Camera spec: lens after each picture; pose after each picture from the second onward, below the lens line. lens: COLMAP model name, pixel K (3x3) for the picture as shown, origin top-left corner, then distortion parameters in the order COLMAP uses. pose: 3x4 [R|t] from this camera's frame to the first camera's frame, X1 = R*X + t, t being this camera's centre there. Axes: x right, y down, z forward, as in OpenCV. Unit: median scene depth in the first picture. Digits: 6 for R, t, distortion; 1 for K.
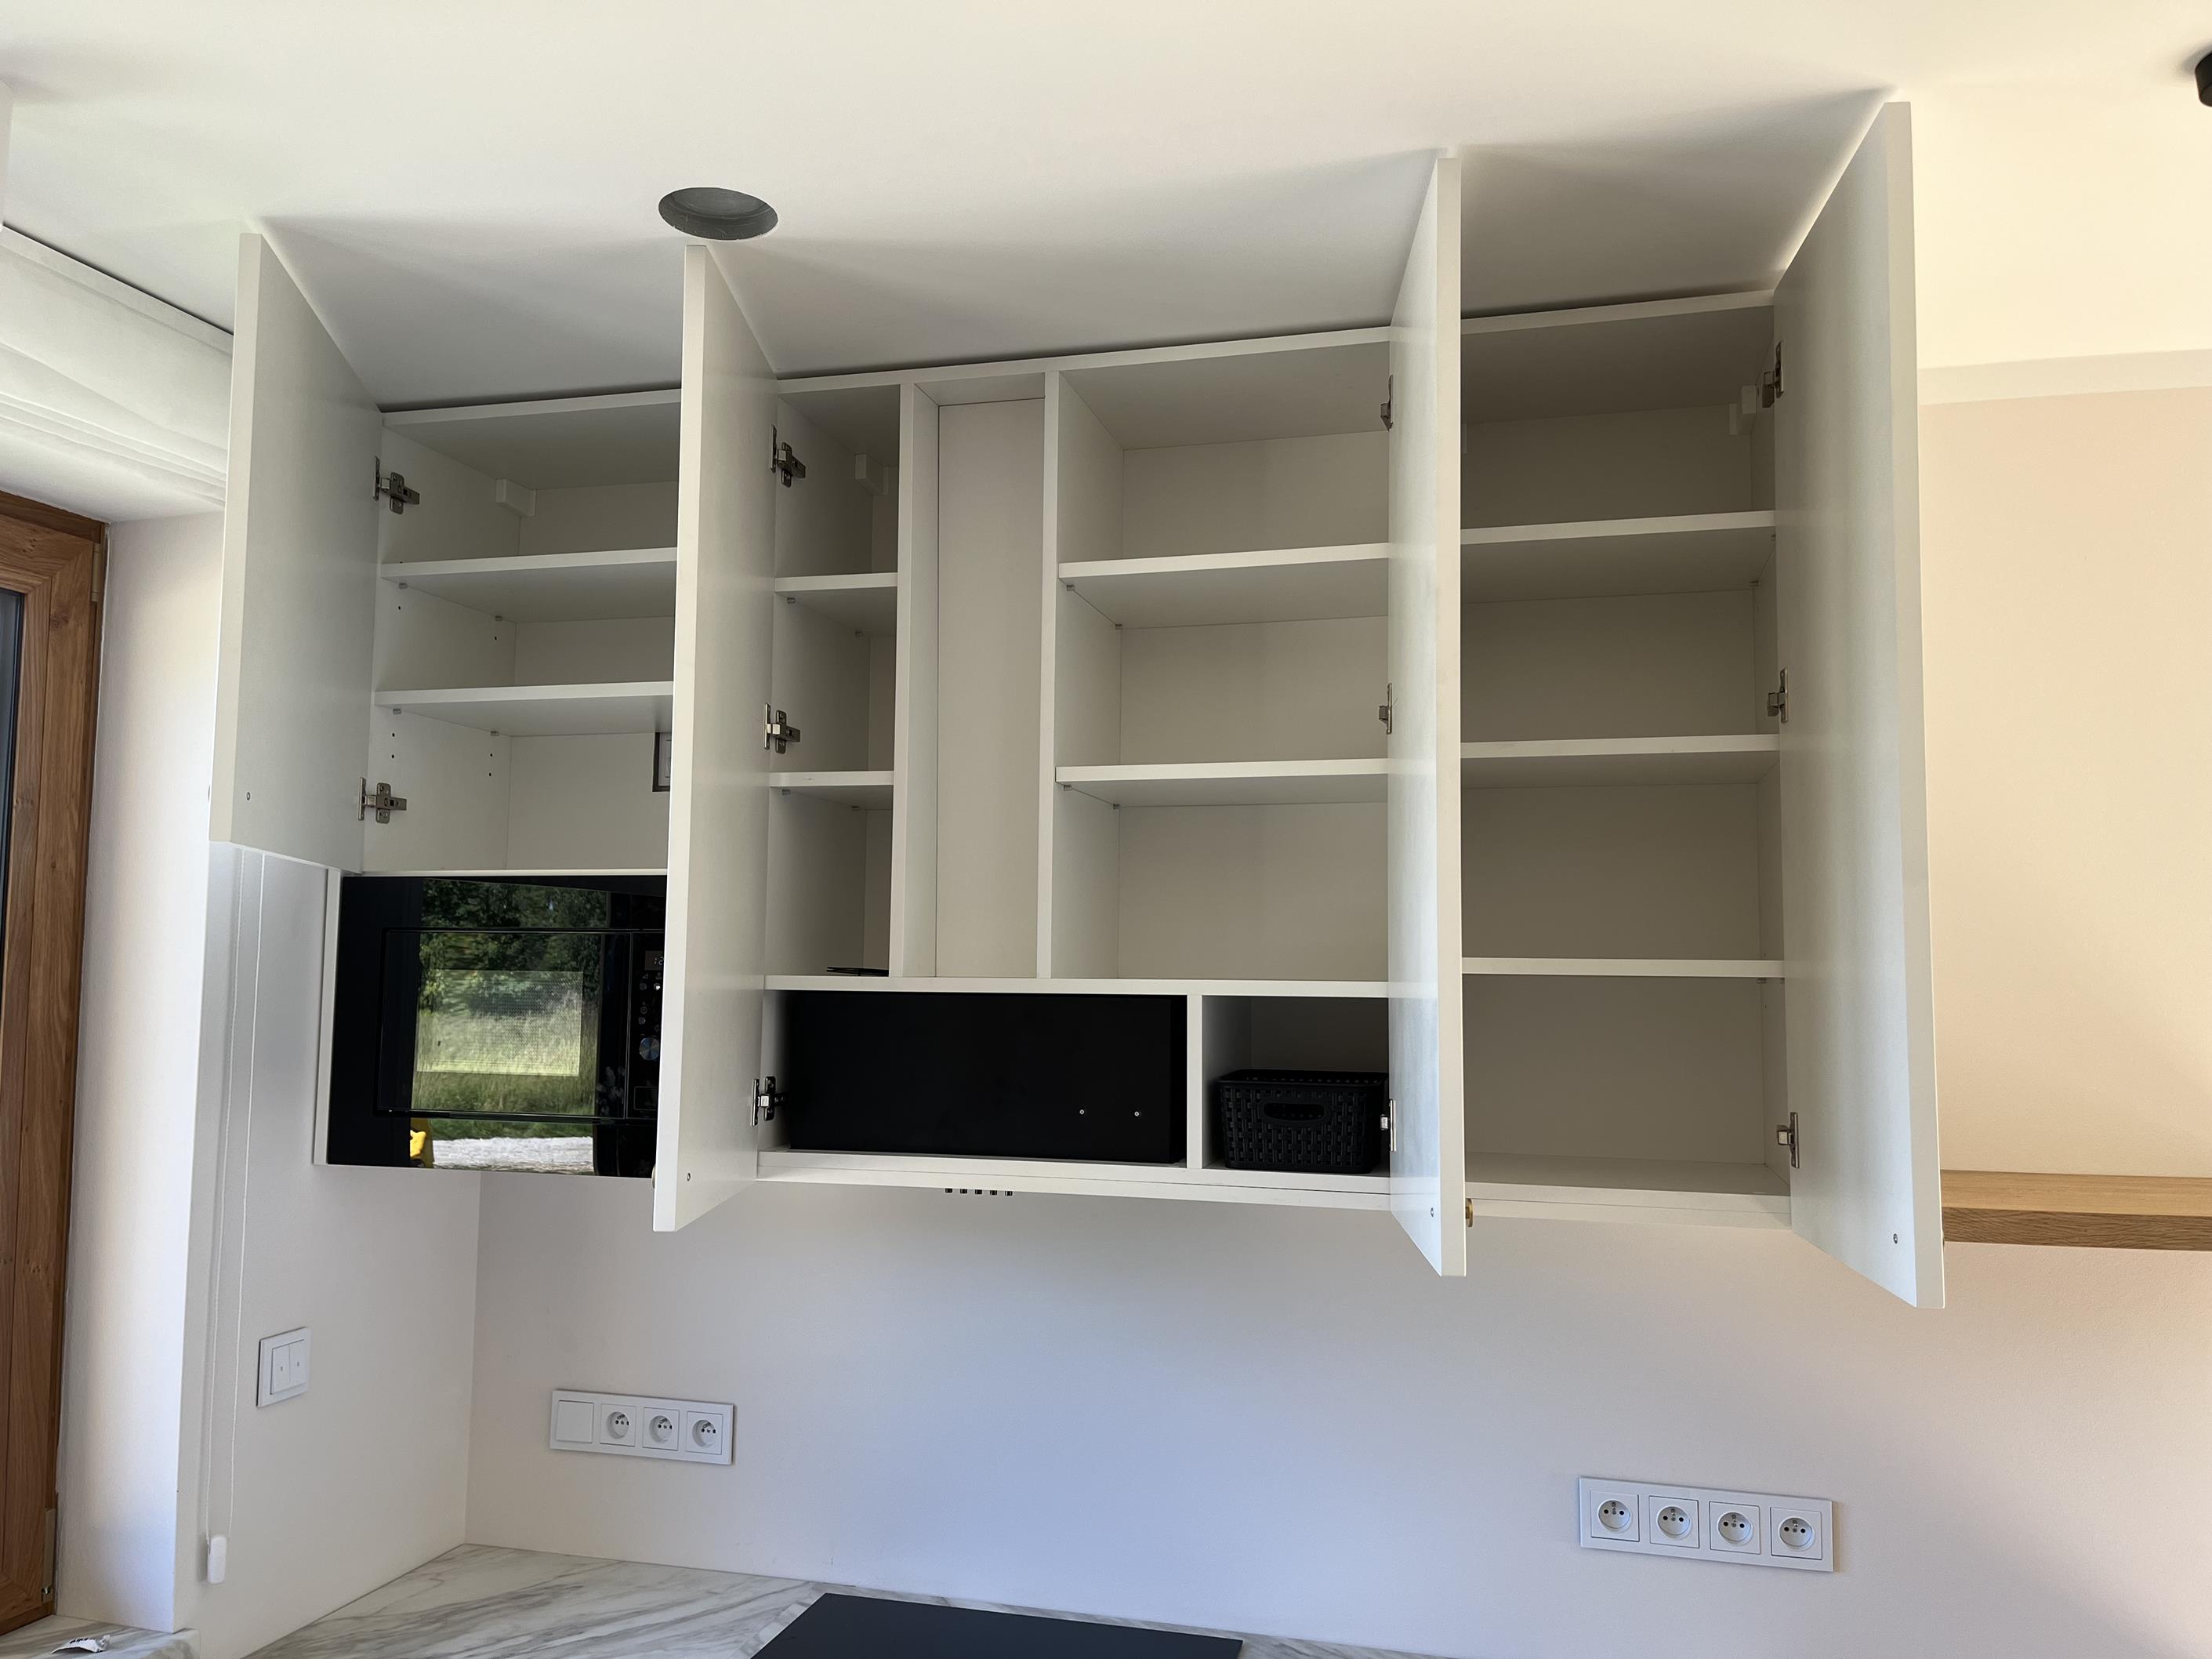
lens RADIAL K [[1725.5, 0, 1107.0], [0, 1725.5, 816.1], [0, 0, 1]] dist [0.067364, -0.090520]
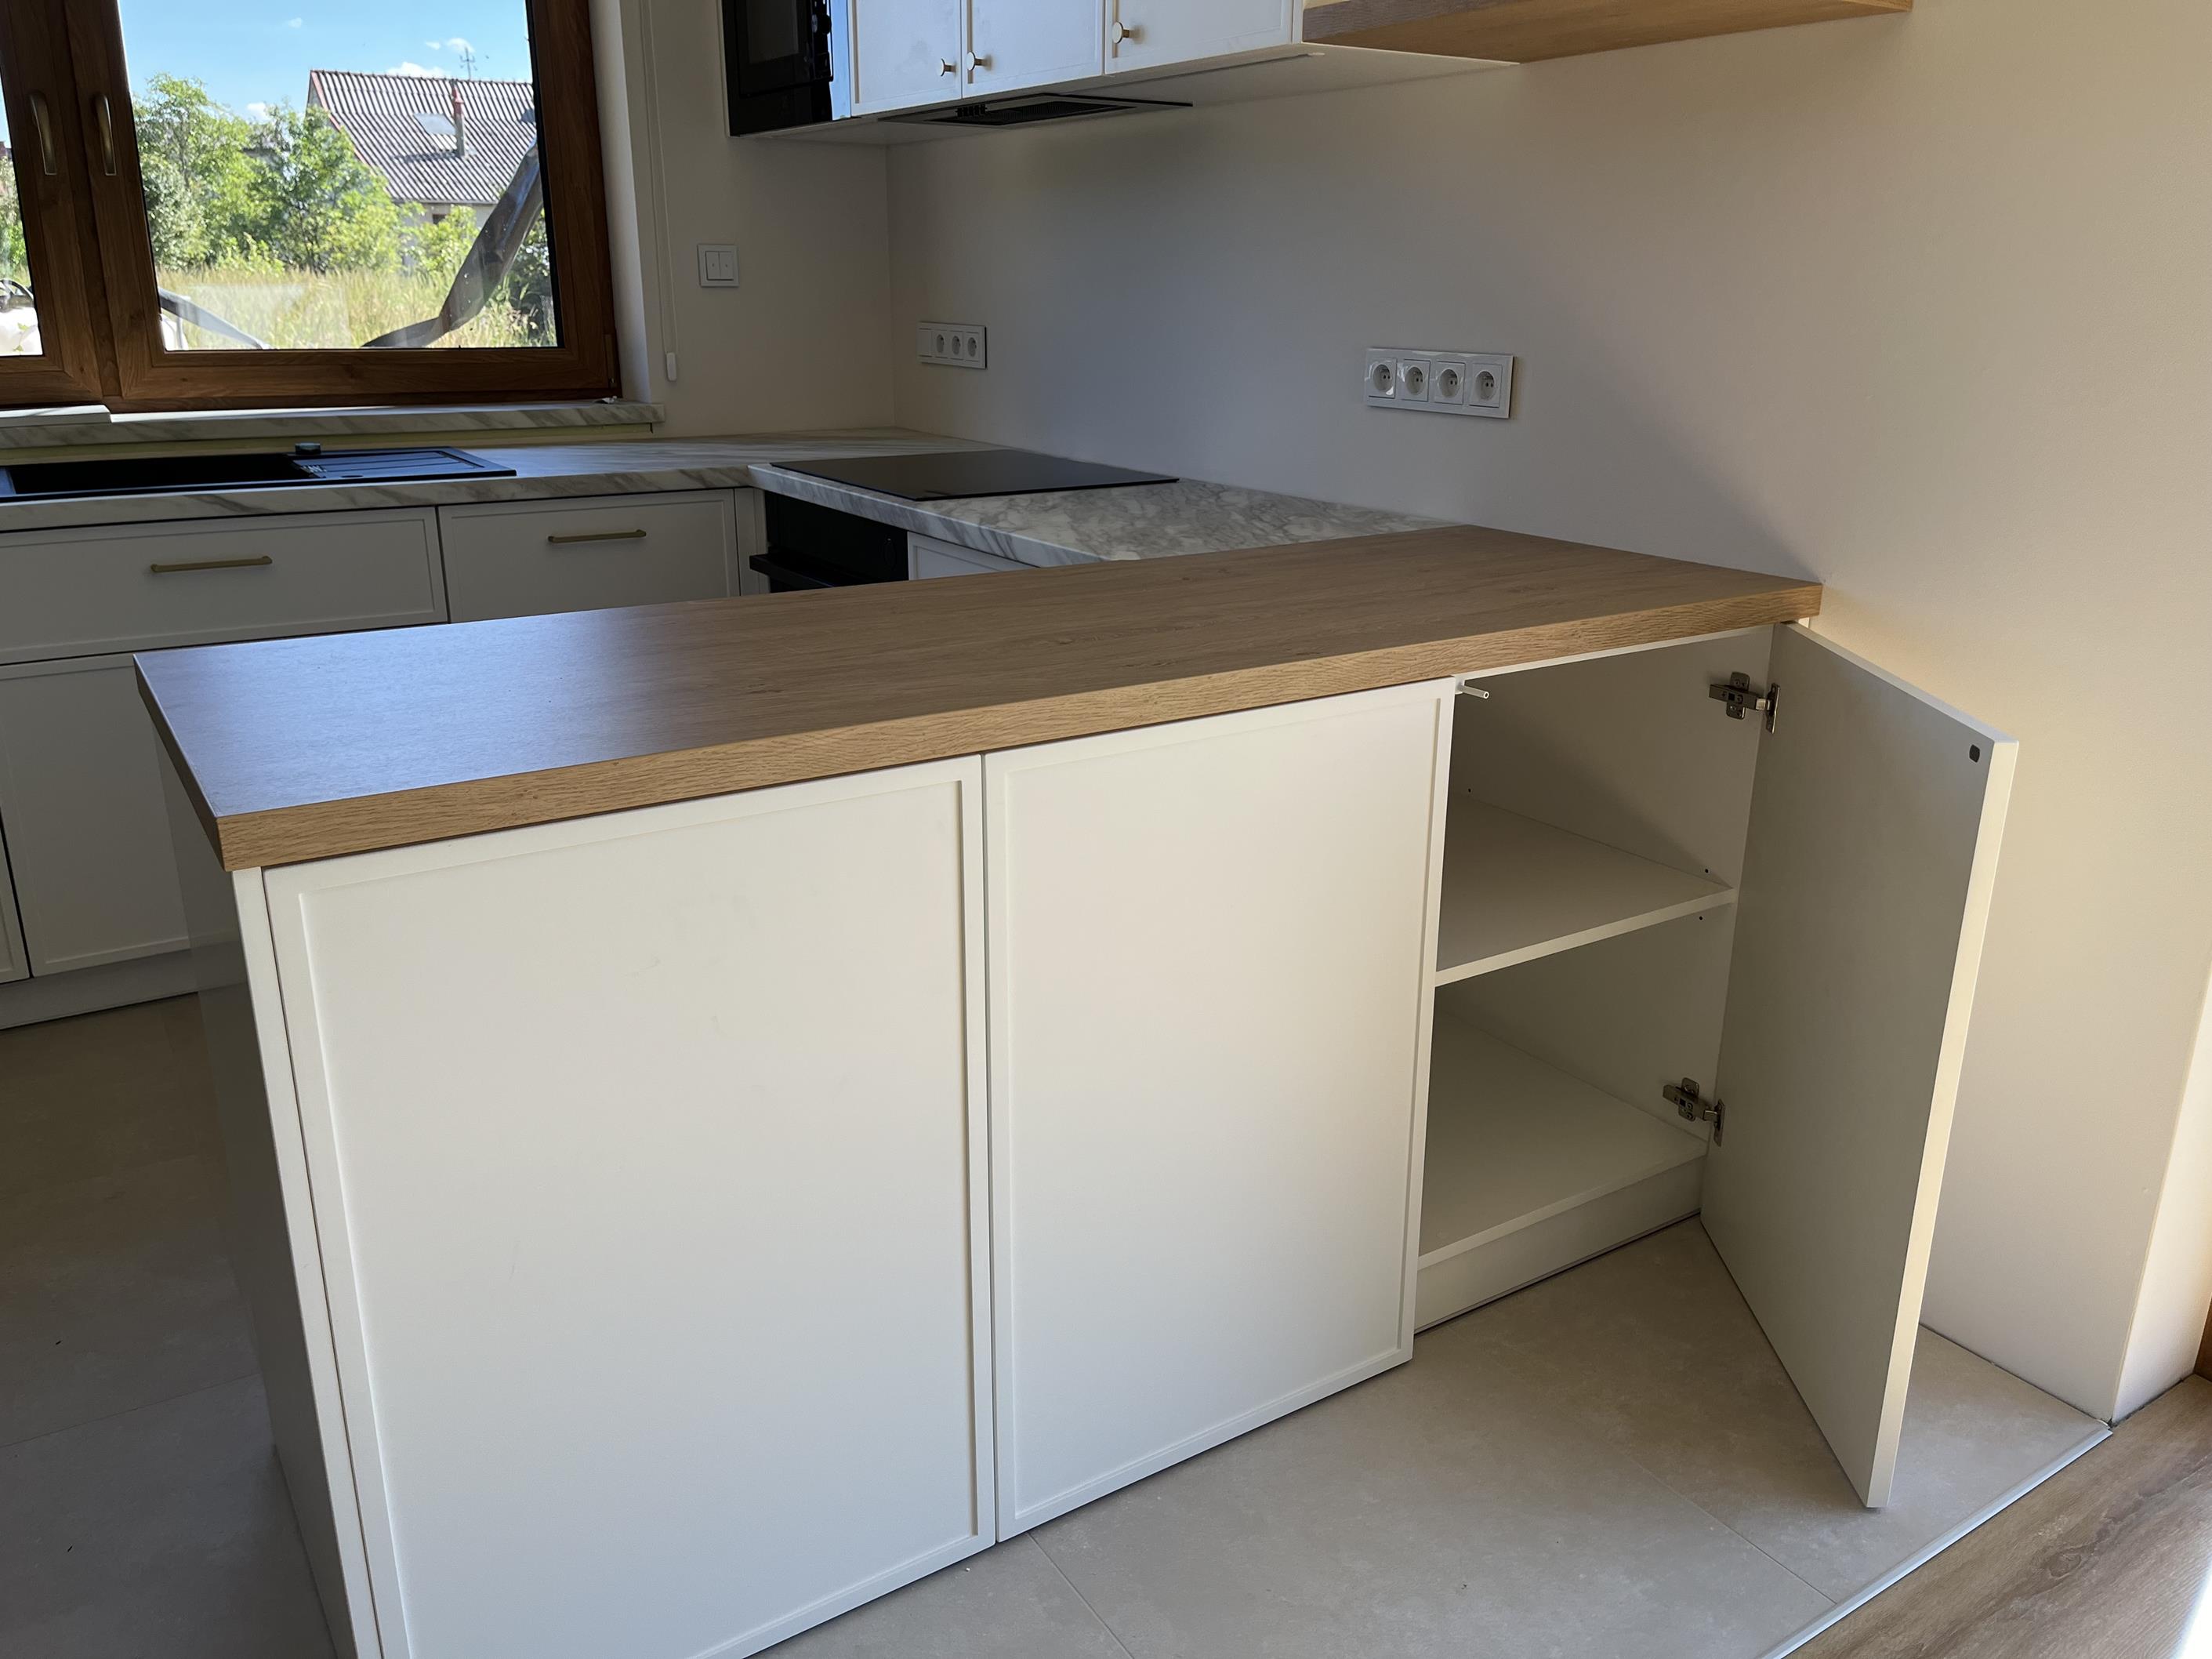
lens RADIAL K [[1678.0, 0, 1112.5], [0, 1678.0, 818.3], [0, 0, 1]] dist [0.071586, -0.099728]
pose [[0.752453, 0.196814, -0.628553, 0.878918], [0.054936, 0.932232, 0.357667, 0.242950], [0.656351, -0.303658, 0.690648, -0.008630]]
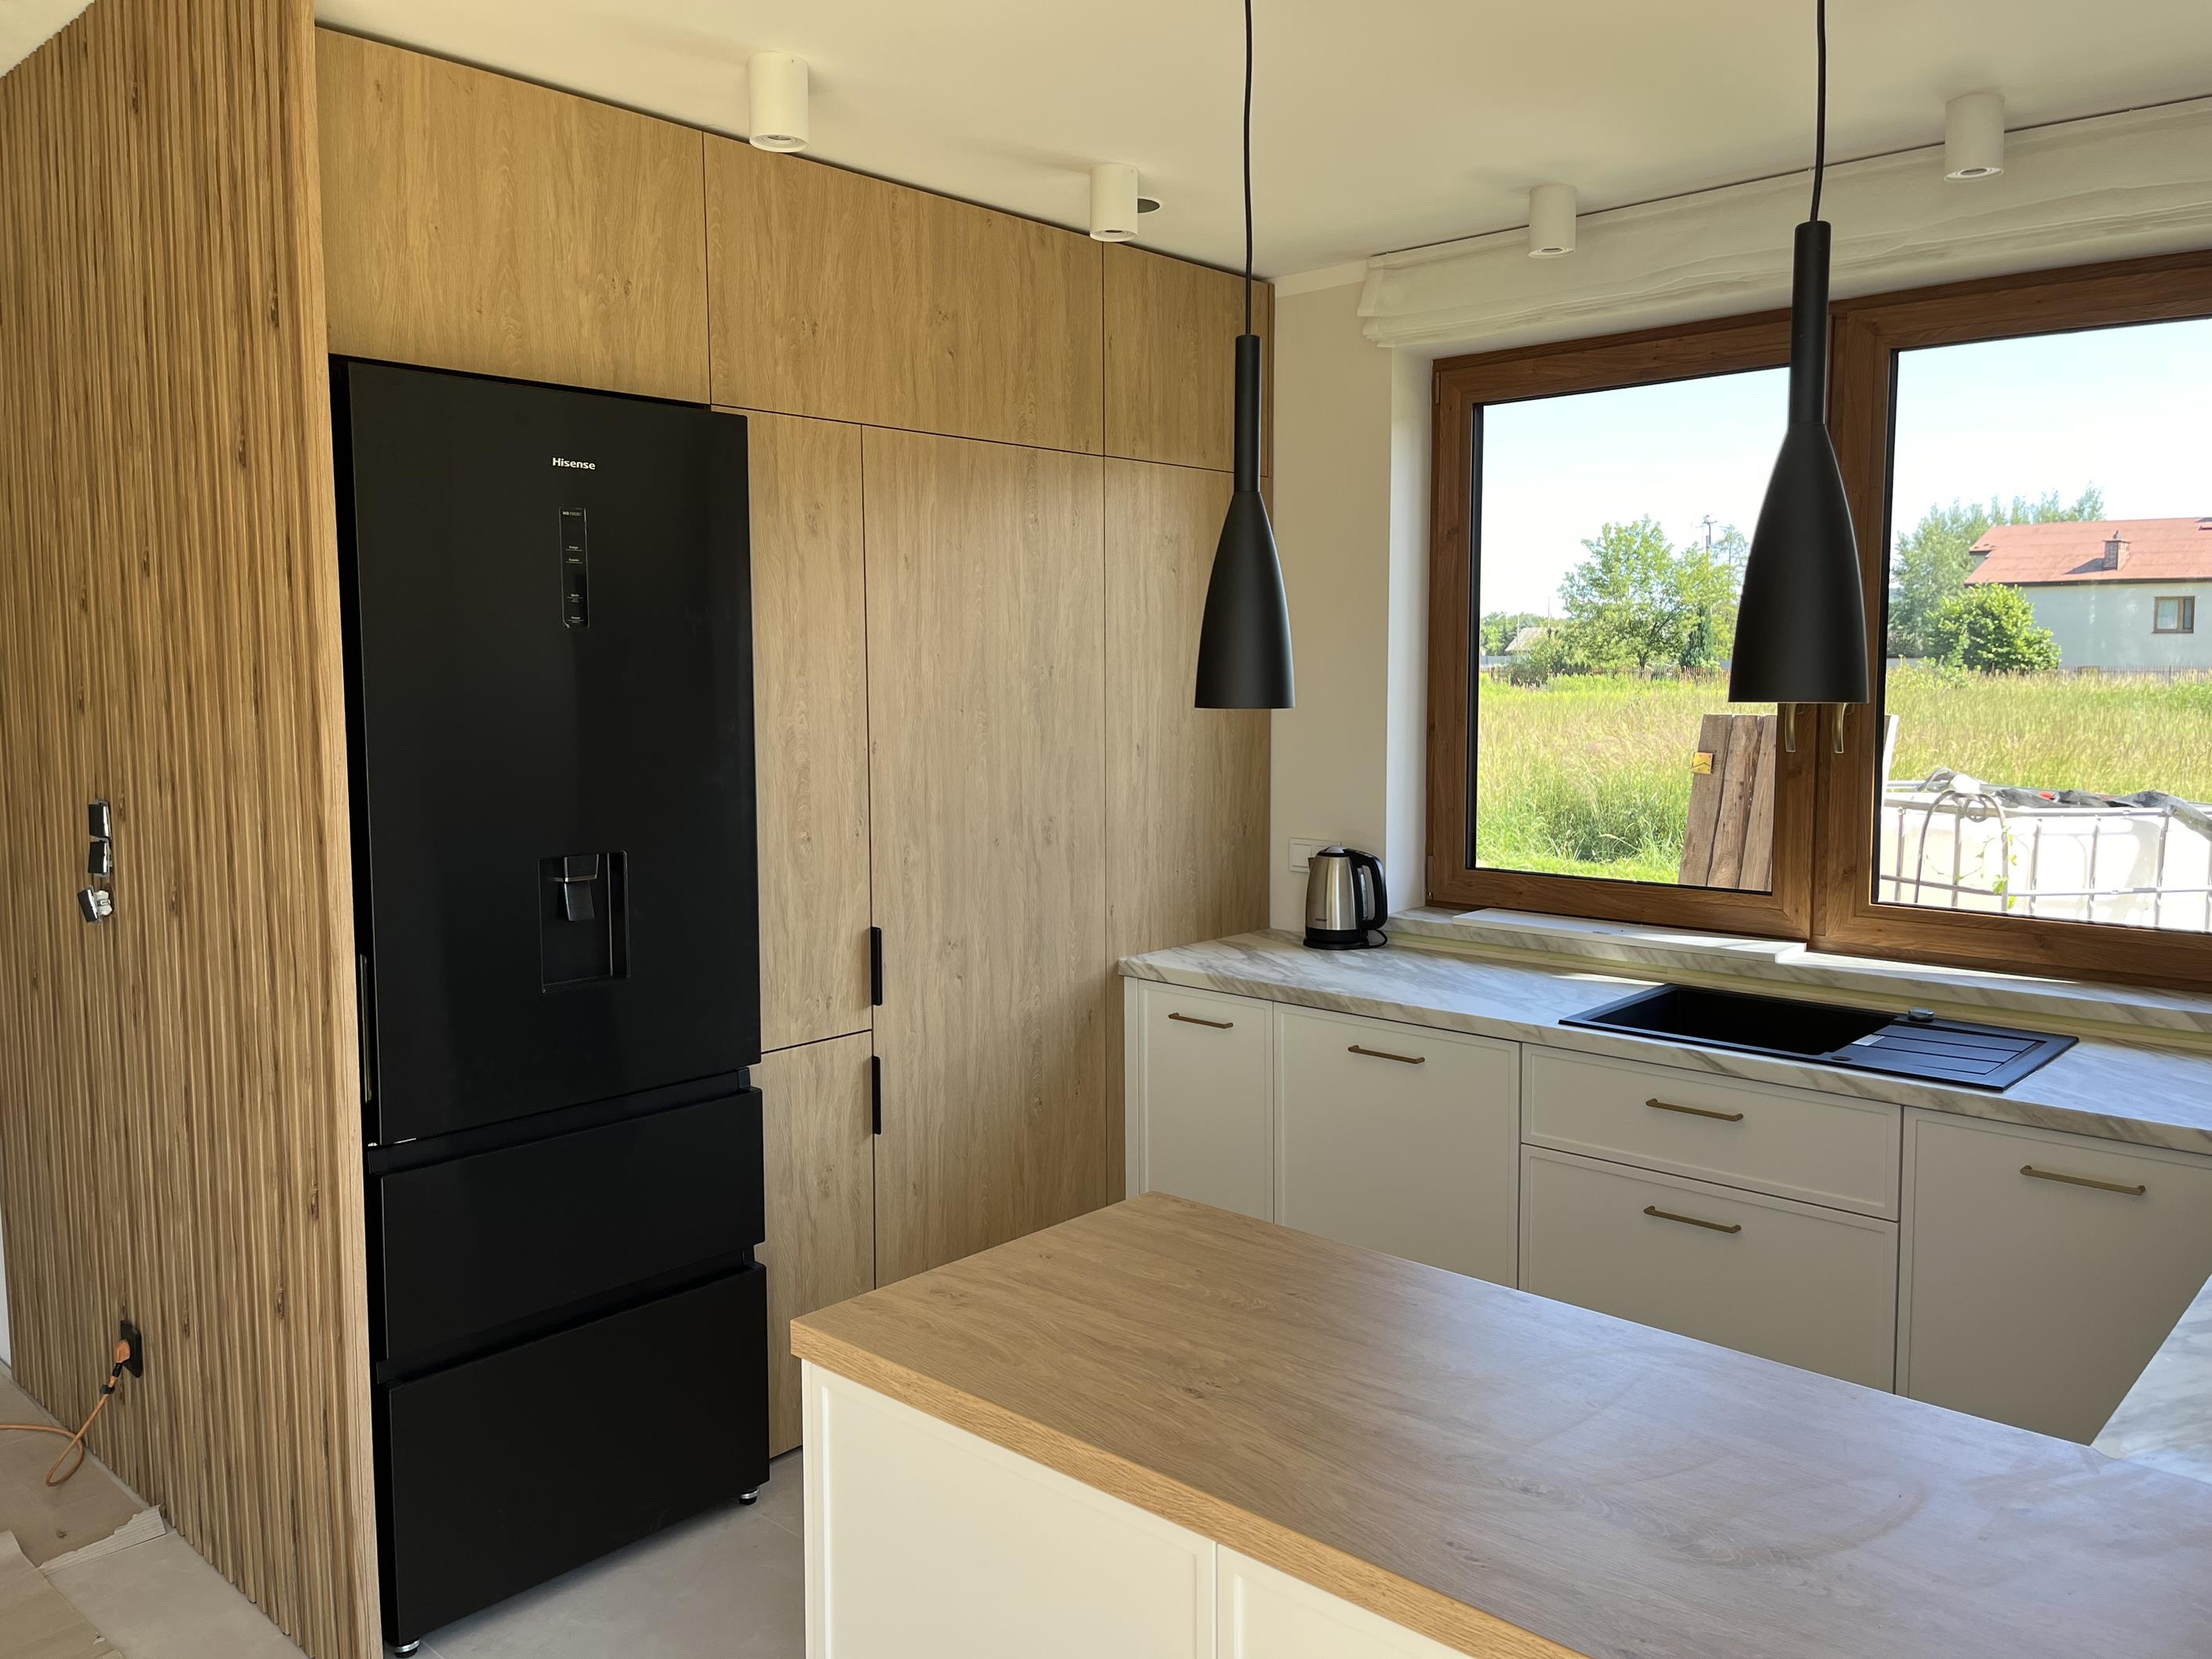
lens RADIAL K [[1678.0, 0, 1107.0], [0, 1678.0, 802.0], [0, 0, 1]] dist [0.071586, -0.099728]
pose [[-0.447955, 0.065776, -0.891633, 0.999880], [0.072301, 0.996689, 0.037202, 0.145523], [0.891128, -0.047802, -0.451228, 0.638143]]
